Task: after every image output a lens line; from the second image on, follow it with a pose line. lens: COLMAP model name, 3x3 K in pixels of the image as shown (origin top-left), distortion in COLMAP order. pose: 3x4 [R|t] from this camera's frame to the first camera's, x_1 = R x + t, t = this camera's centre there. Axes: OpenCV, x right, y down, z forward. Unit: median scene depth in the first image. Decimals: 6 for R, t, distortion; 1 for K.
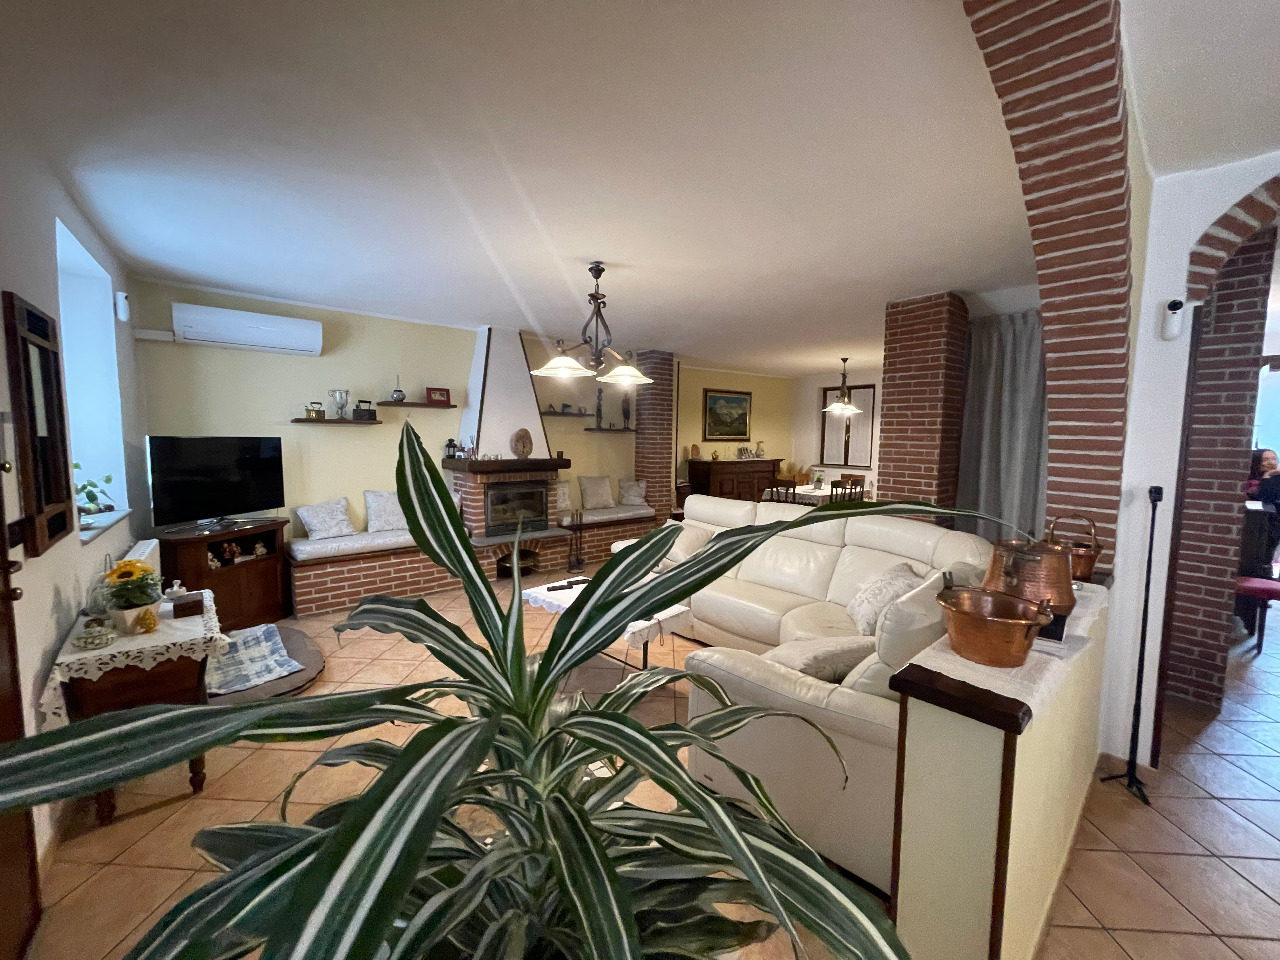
lens RADIAL K [[514.8, 0, 636.6], [0, 514.8, 480.8], [0, 0, 1]] dist [-0.006269, 0.001385]
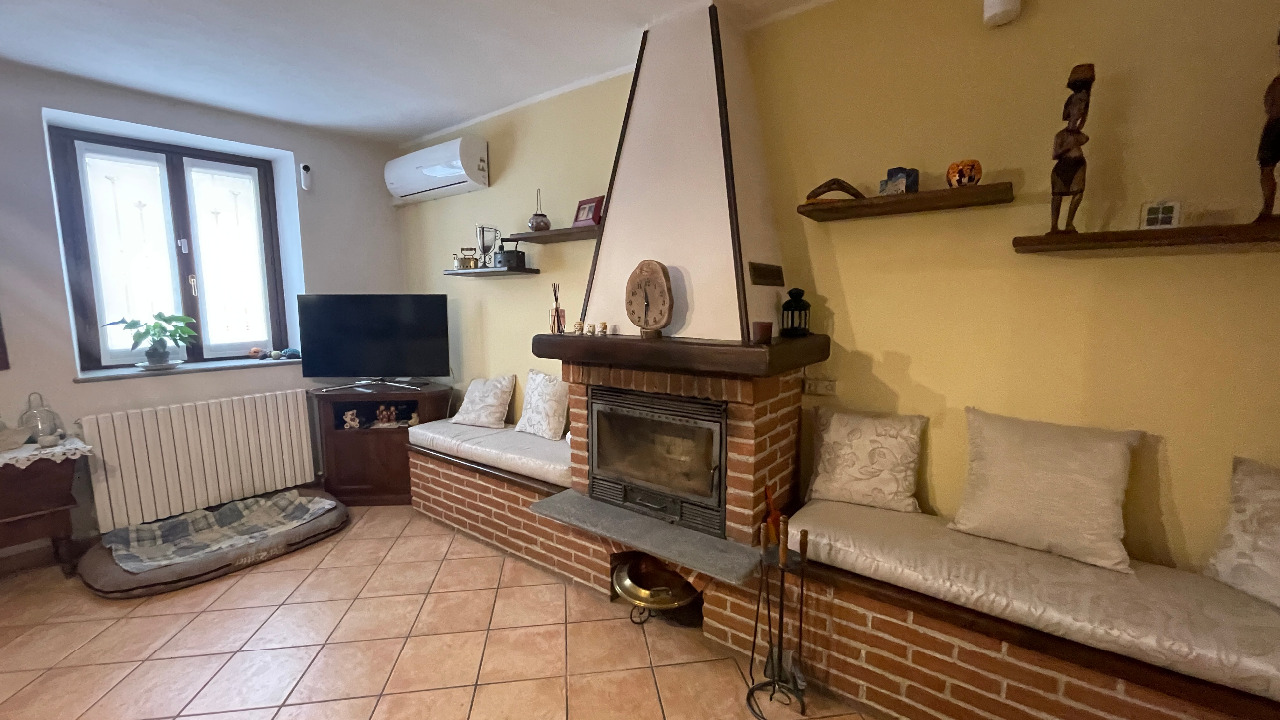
lens RADIAL K [[516.6, 0, 638.3], [0, 516.6, 358.3], [0, 0, 1]] dist [-0.005065, 0.002444]
pose [[0.203401, 0.095080, -0.974468, 0.168460], [-0.075106, 0.993856, 0.081294, -0.059981], [0.976211, 0.056653, 0.209292, 0.937432]]
